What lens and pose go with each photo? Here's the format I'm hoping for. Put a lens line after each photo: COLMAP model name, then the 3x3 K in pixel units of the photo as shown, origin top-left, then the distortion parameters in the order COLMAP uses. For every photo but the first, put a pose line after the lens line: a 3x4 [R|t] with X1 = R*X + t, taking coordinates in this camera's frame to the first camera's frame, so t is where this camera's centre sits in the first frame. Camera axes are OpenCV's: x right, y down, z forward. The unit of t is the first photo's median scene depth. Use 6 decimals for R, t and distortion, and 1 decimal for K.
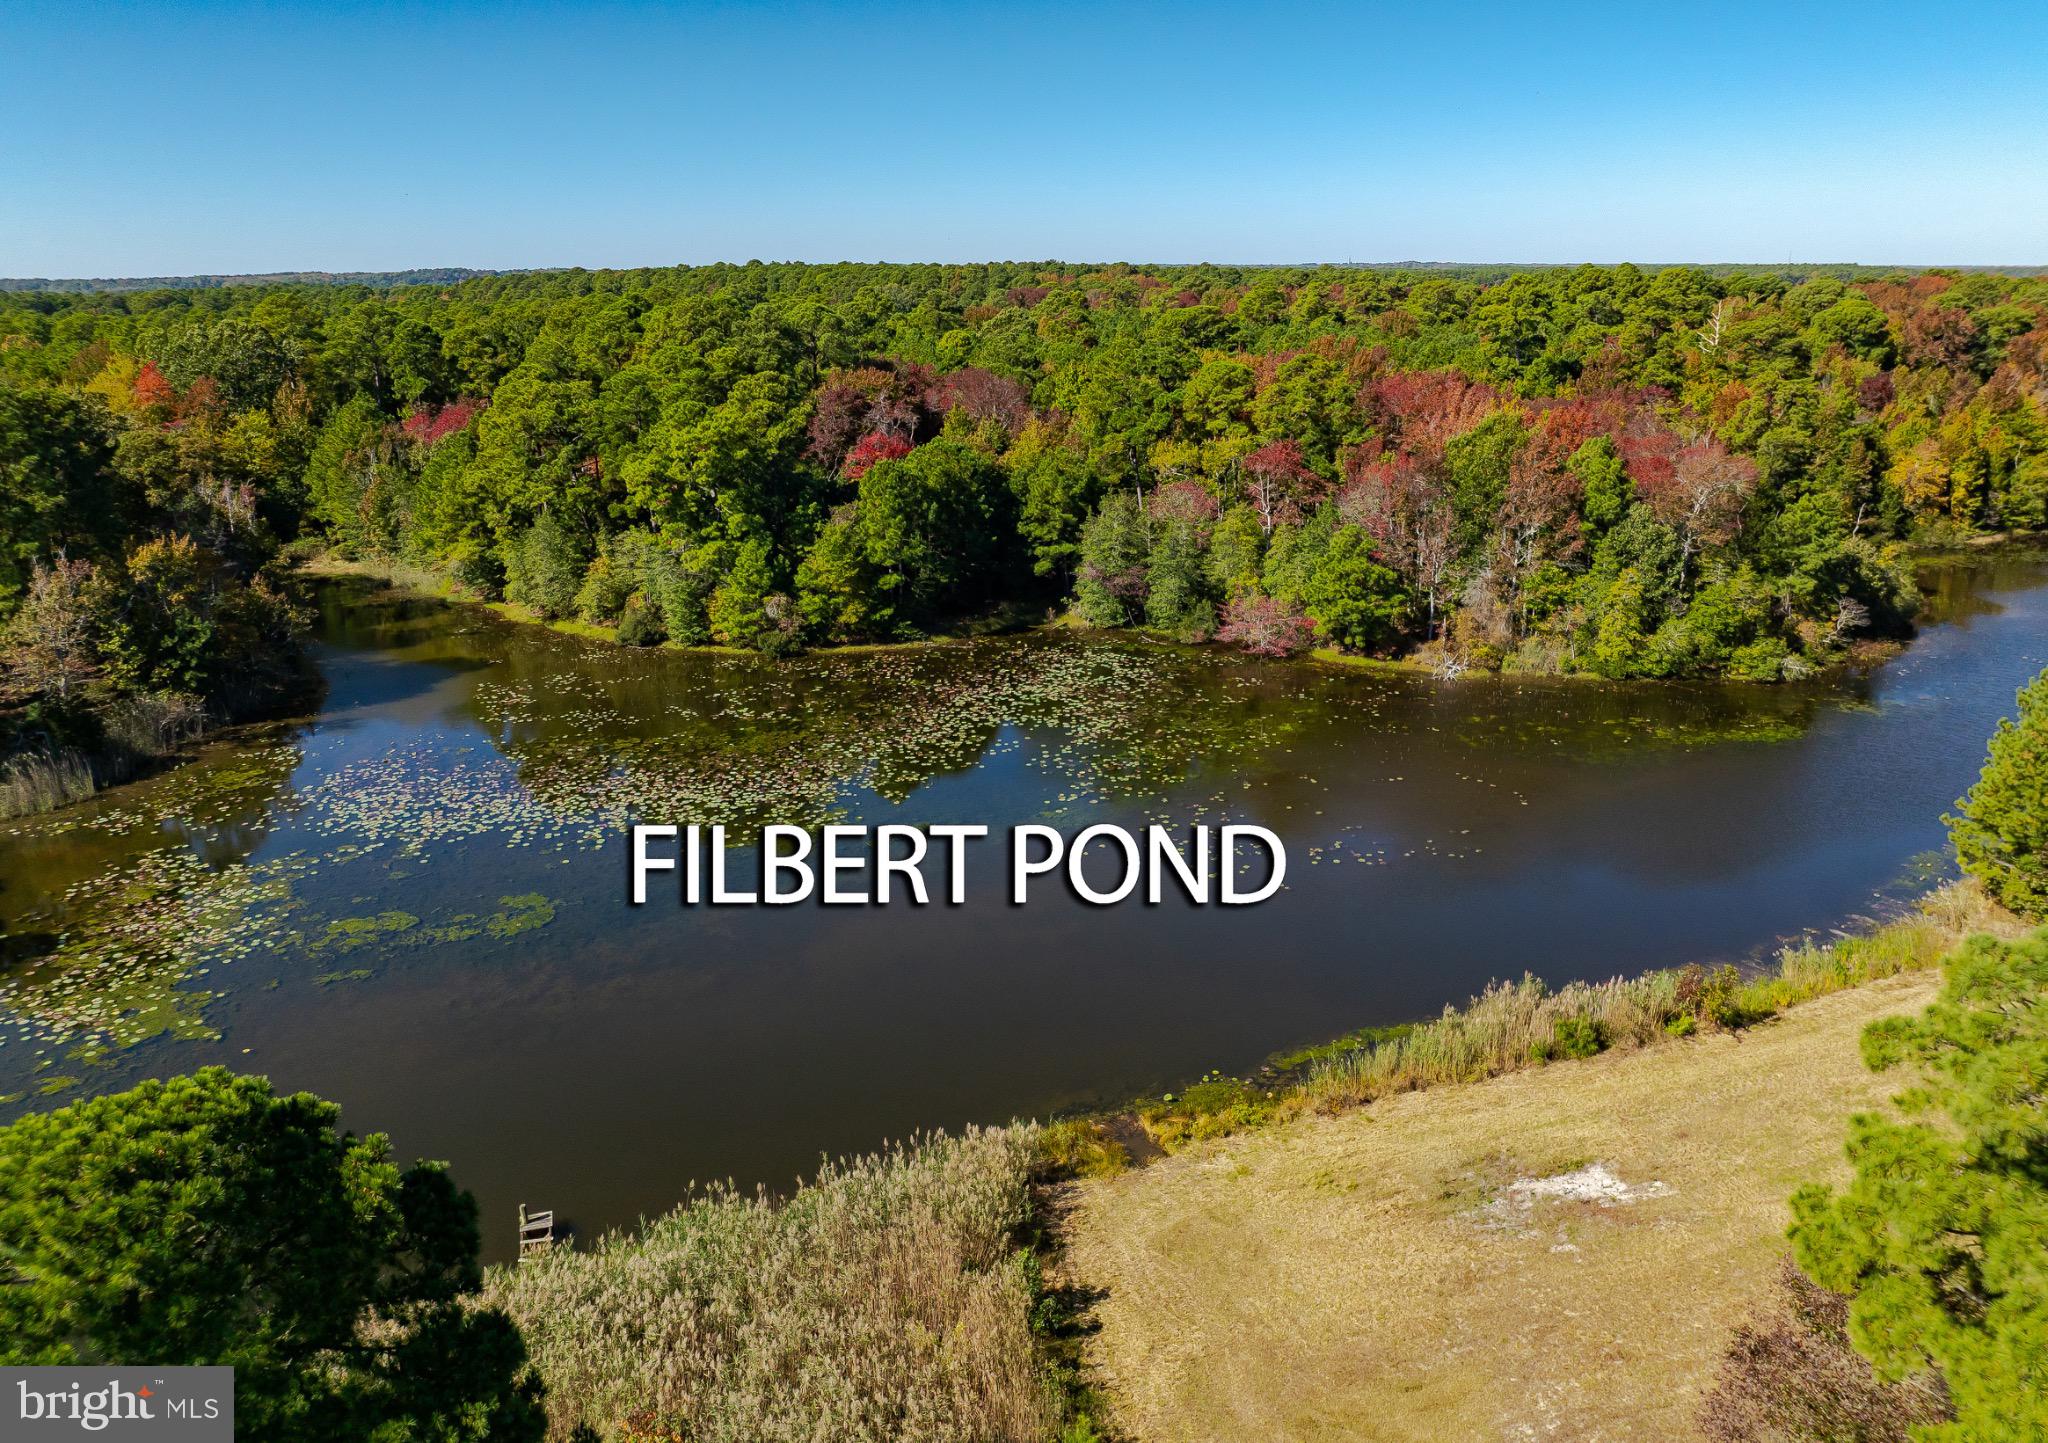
lens RADIAL K [[1465.1, 0, 1024.9], [0, 1465.1, 678.8], [0, 0, 1]] dist [-0.035324, 0.002080]
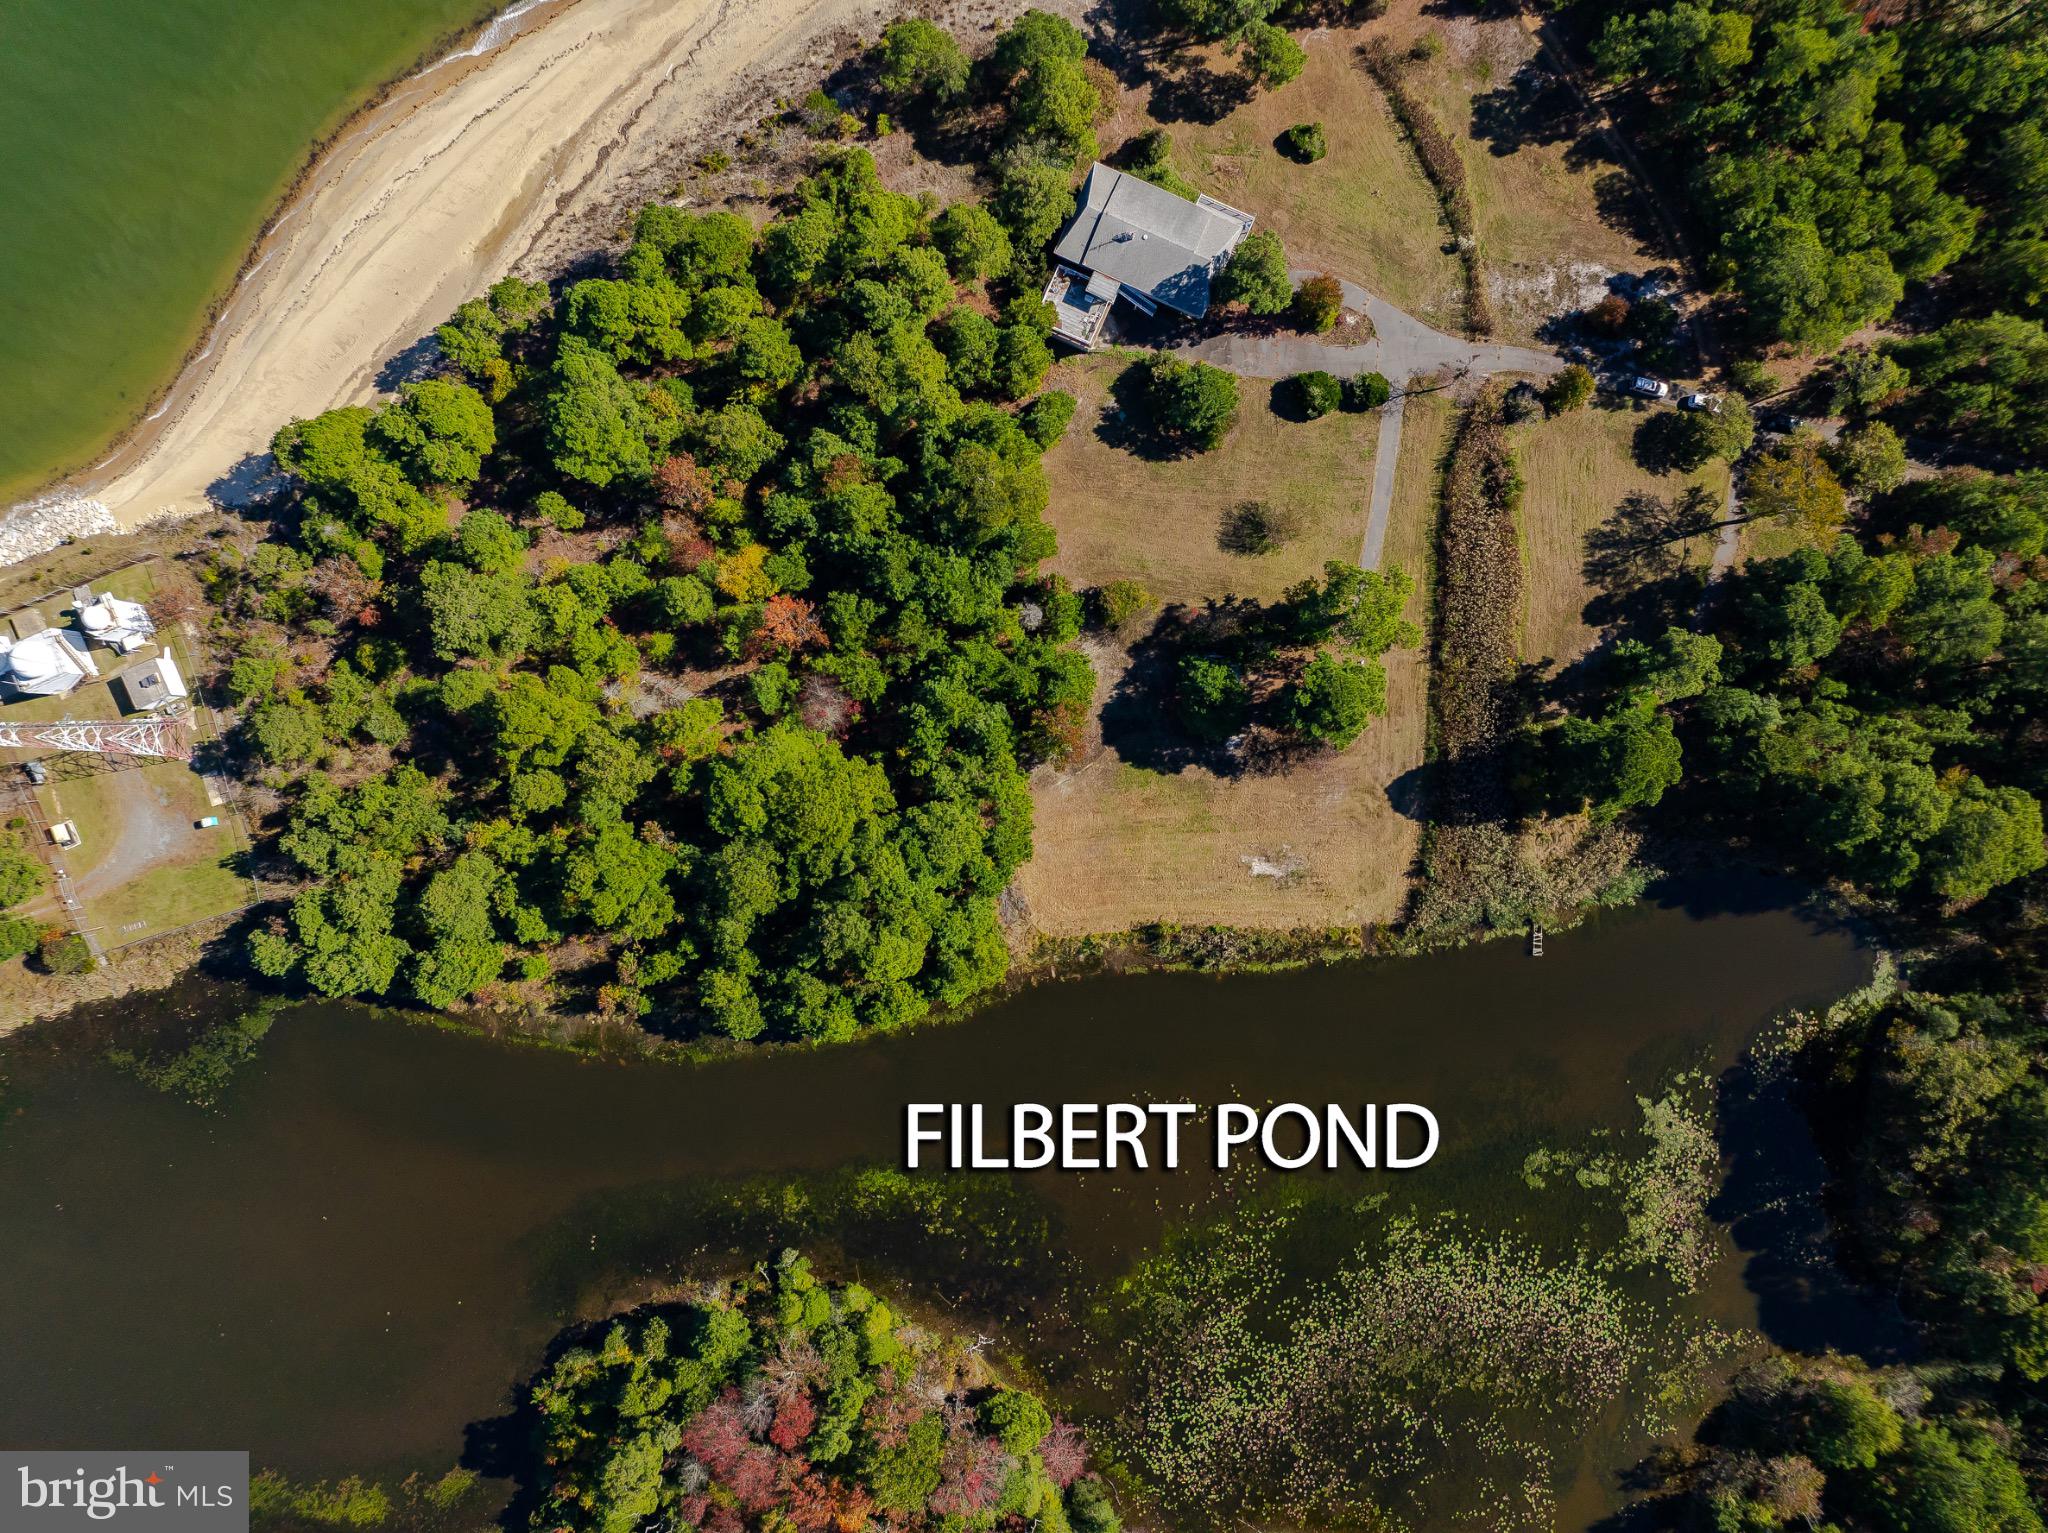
lens RADIAL K [[1448.6, 0, 1019.0], [0, 1448.6, 770.9], [0, 0, 1]] dist [-0.032508, -0.003669]
pose [[-0.946380, -0.323056, 0.000430, 0.403285], [0.087896, -0.256208, 0.962617, -1.203266], [-0.310869, 0.911039, 0.270865, 0.001546]]
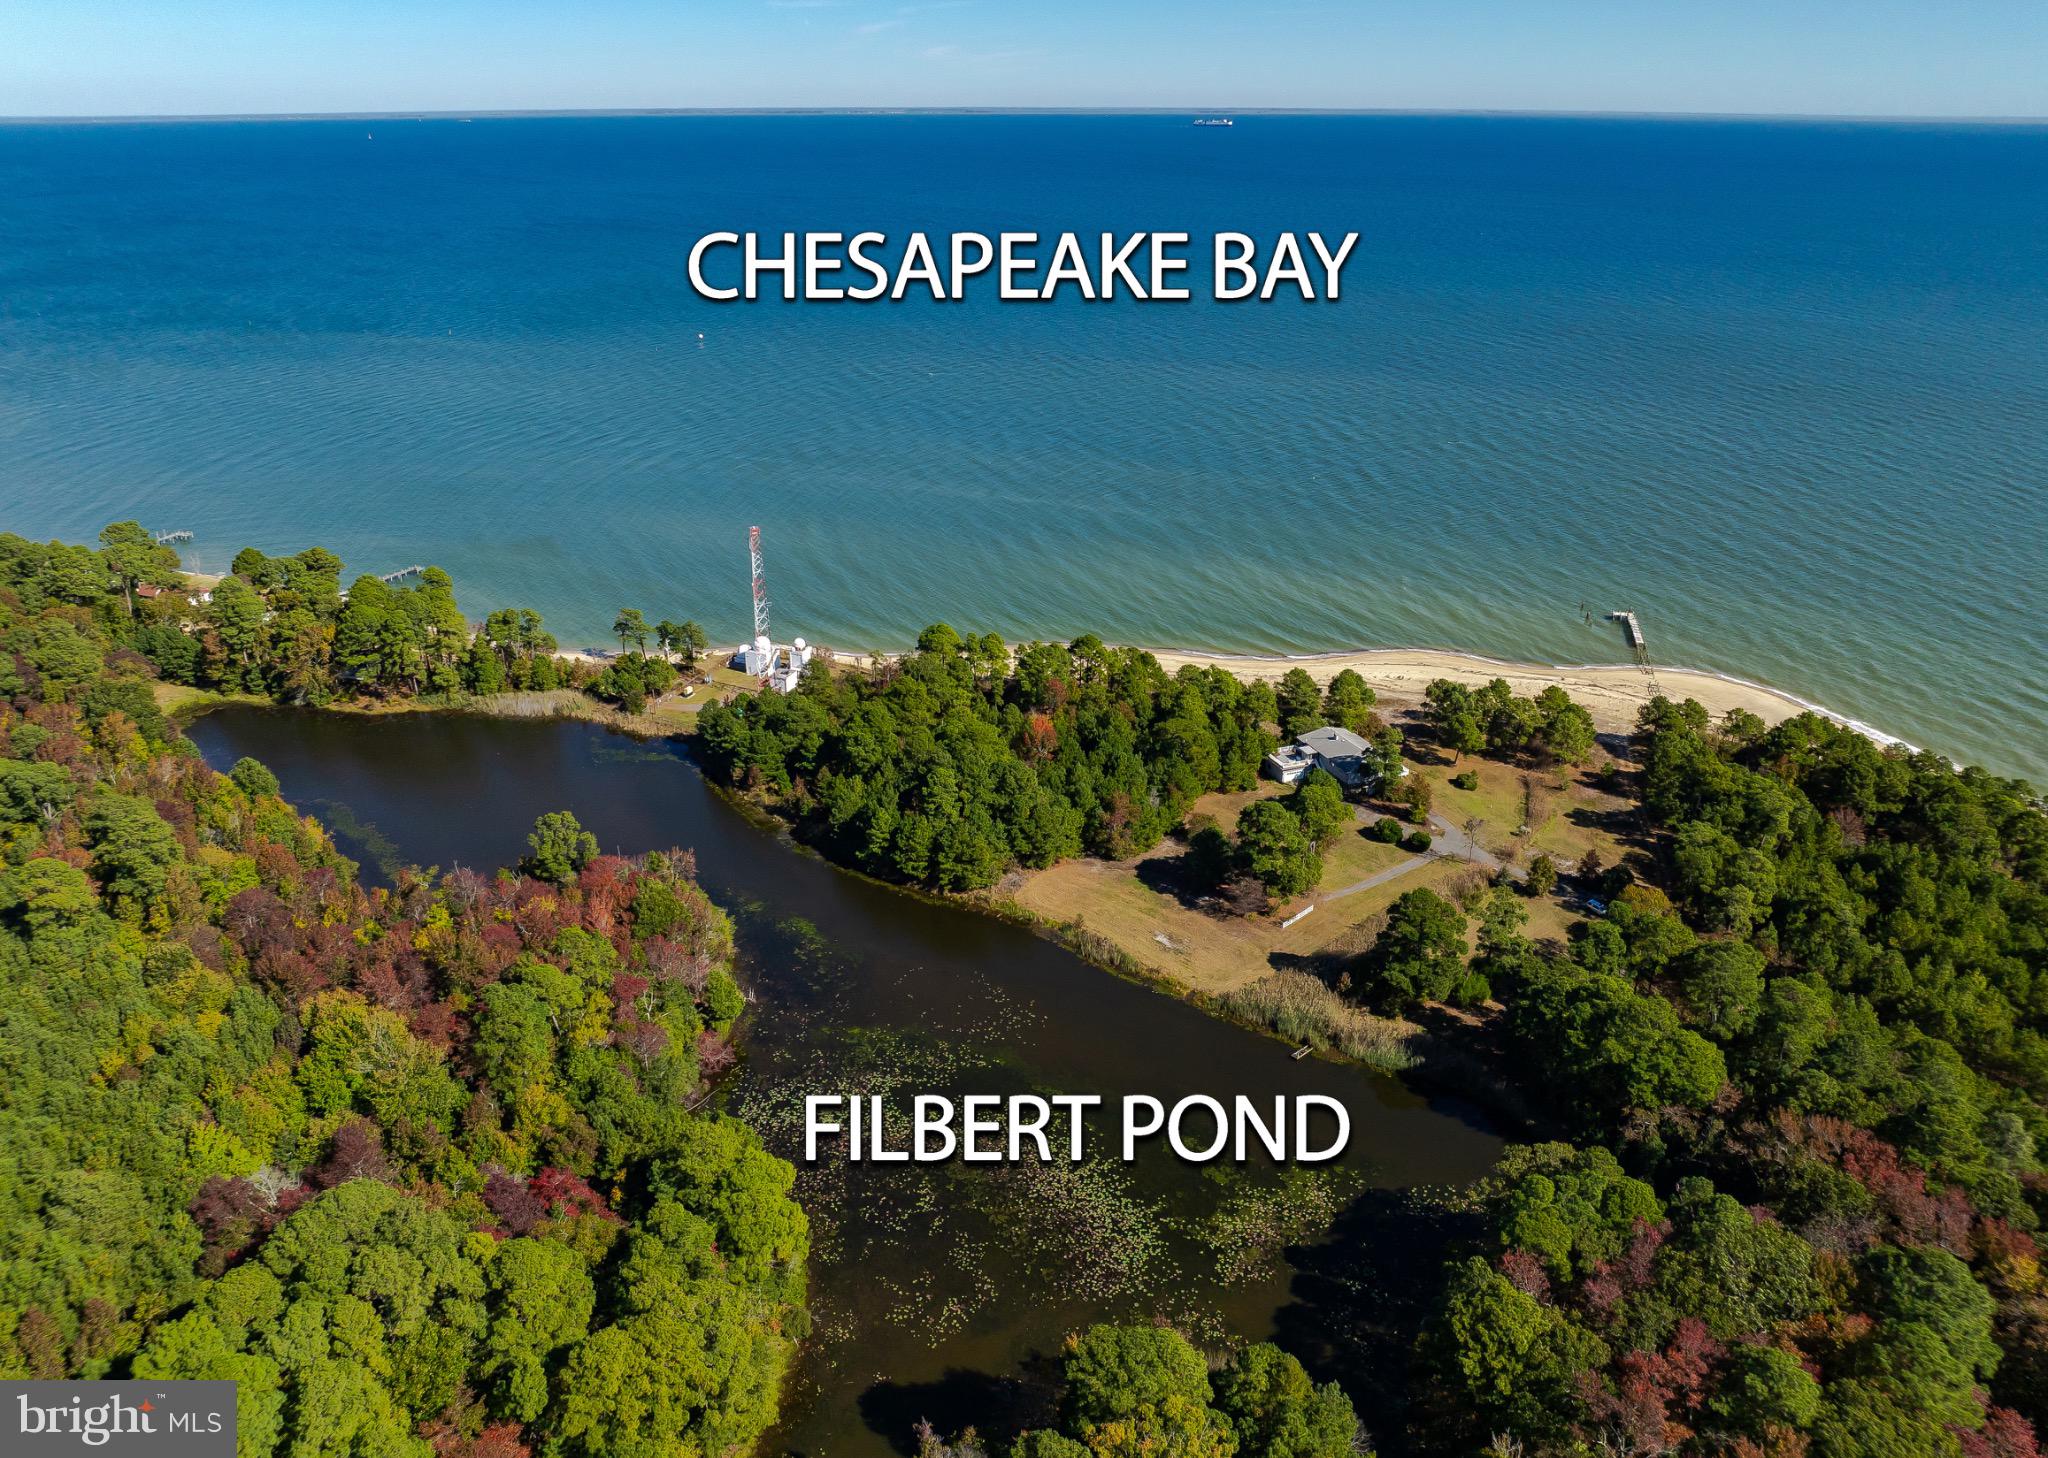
lens RADIAL K [[1469.4, 0, 1019.2], [0, 1469.4, 696.0], [0, 0, 1]] dist [-0.025370, -0.007376]
pose [[-0.437501, -0.331117, 0.836035, -1.261253], [0.245632, 0.850370, 0.465335, -1.069580], [-0.865019, 0.408941, -0.290705, 0.979551]]
